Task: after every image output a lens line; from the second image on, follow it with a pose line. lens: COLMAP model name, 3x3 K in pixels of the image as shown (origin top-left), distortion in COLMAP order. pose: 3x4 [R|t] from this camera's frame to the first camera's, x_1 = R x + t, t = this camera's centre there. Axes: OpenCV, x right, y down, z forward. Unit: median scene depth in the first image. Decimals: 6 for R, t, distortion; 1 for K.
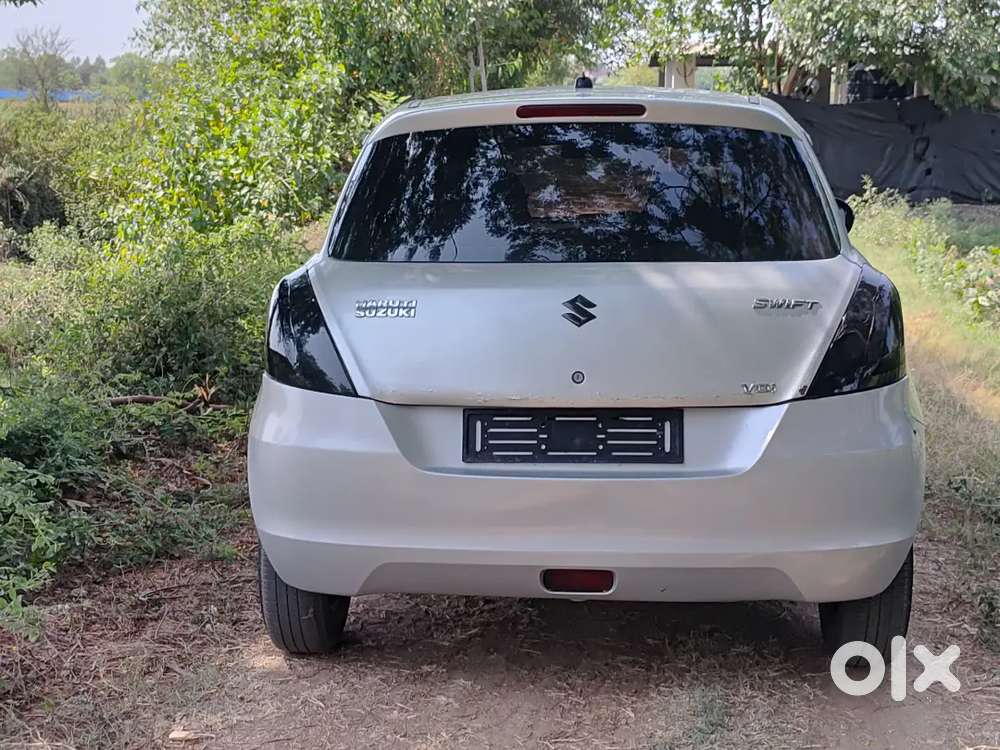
lens RADIAL K [[1467.5, 0, 500.0], [0, 1467.5, 375.0], [0, 0, 1]] dist [0.000259, -0.027658]
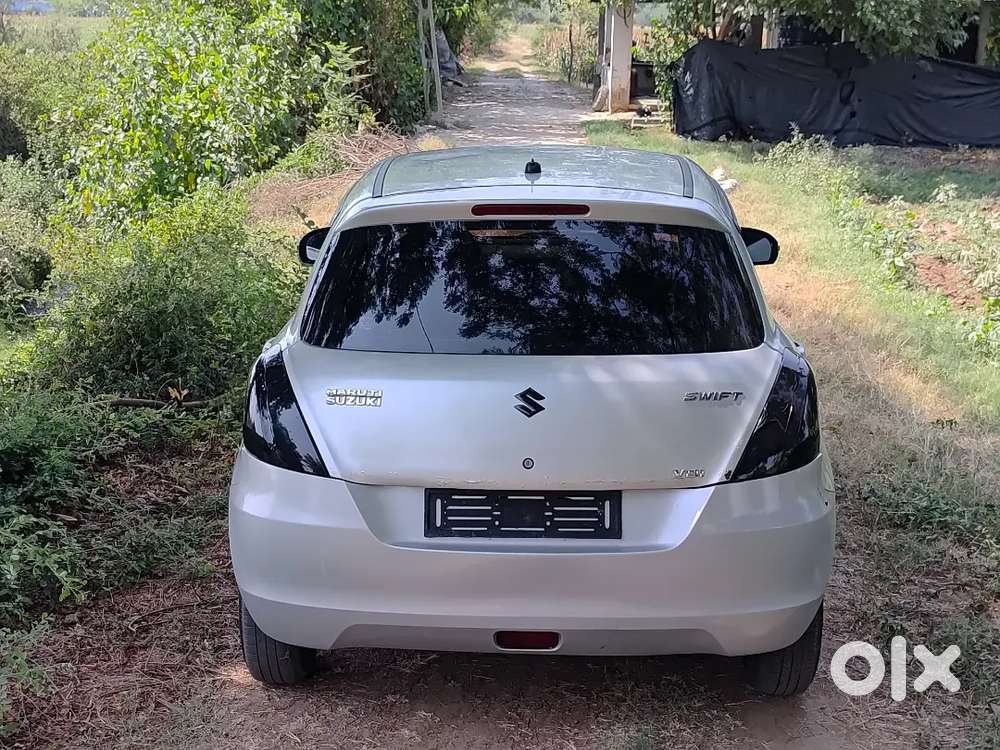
lens RADIAL K [[1400.4, 0, 500.0], [0, 1400.4, 375.0], [0, 0, 1]] dist [-0.007364, 0.090268]
pose [[0.999249, -0.001698, 0.038721, -0.007797], [-0.001369, 0.996869, 0.079054, -0.126349], [-0.038734, -0.079048, 0.996118, -0.046077]]
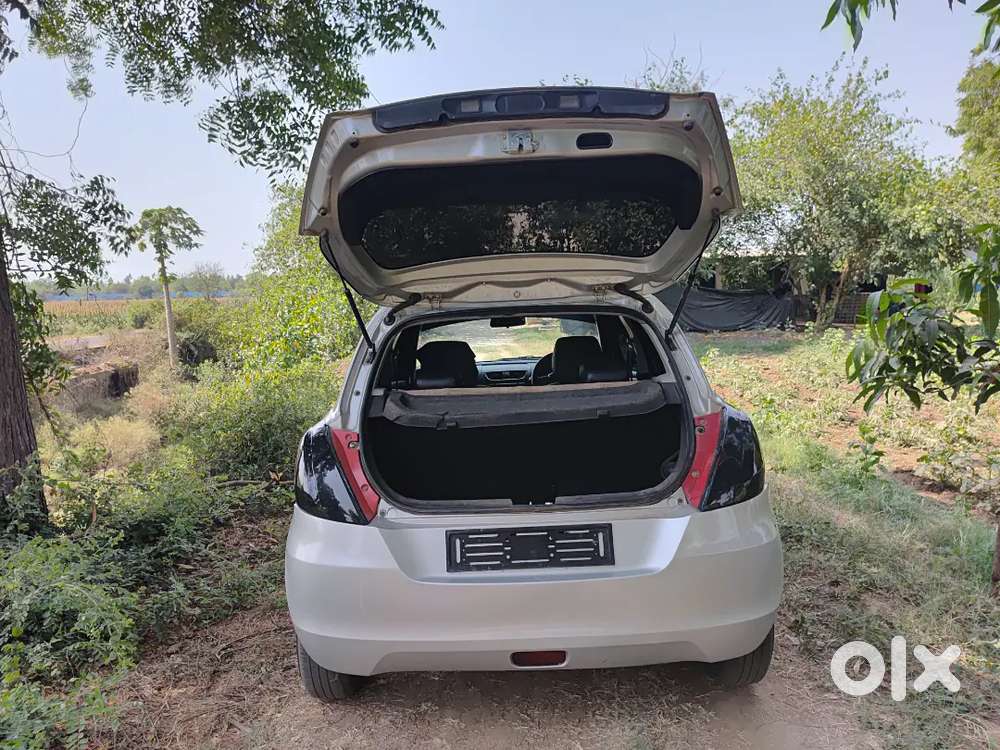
lens RADIAL K [[688.3, 0, 489.9], [0, 688.3, 376.2], [0, 0, 1]] dist [0.051923, -0.087910]
pose [[0.996577, -0.043958, 0.070007, -0.019719], [0.047880, 0.997318, -0.055364, -0.067751], [-0.067385, 0.058526, 0.996009, 0.319894]]
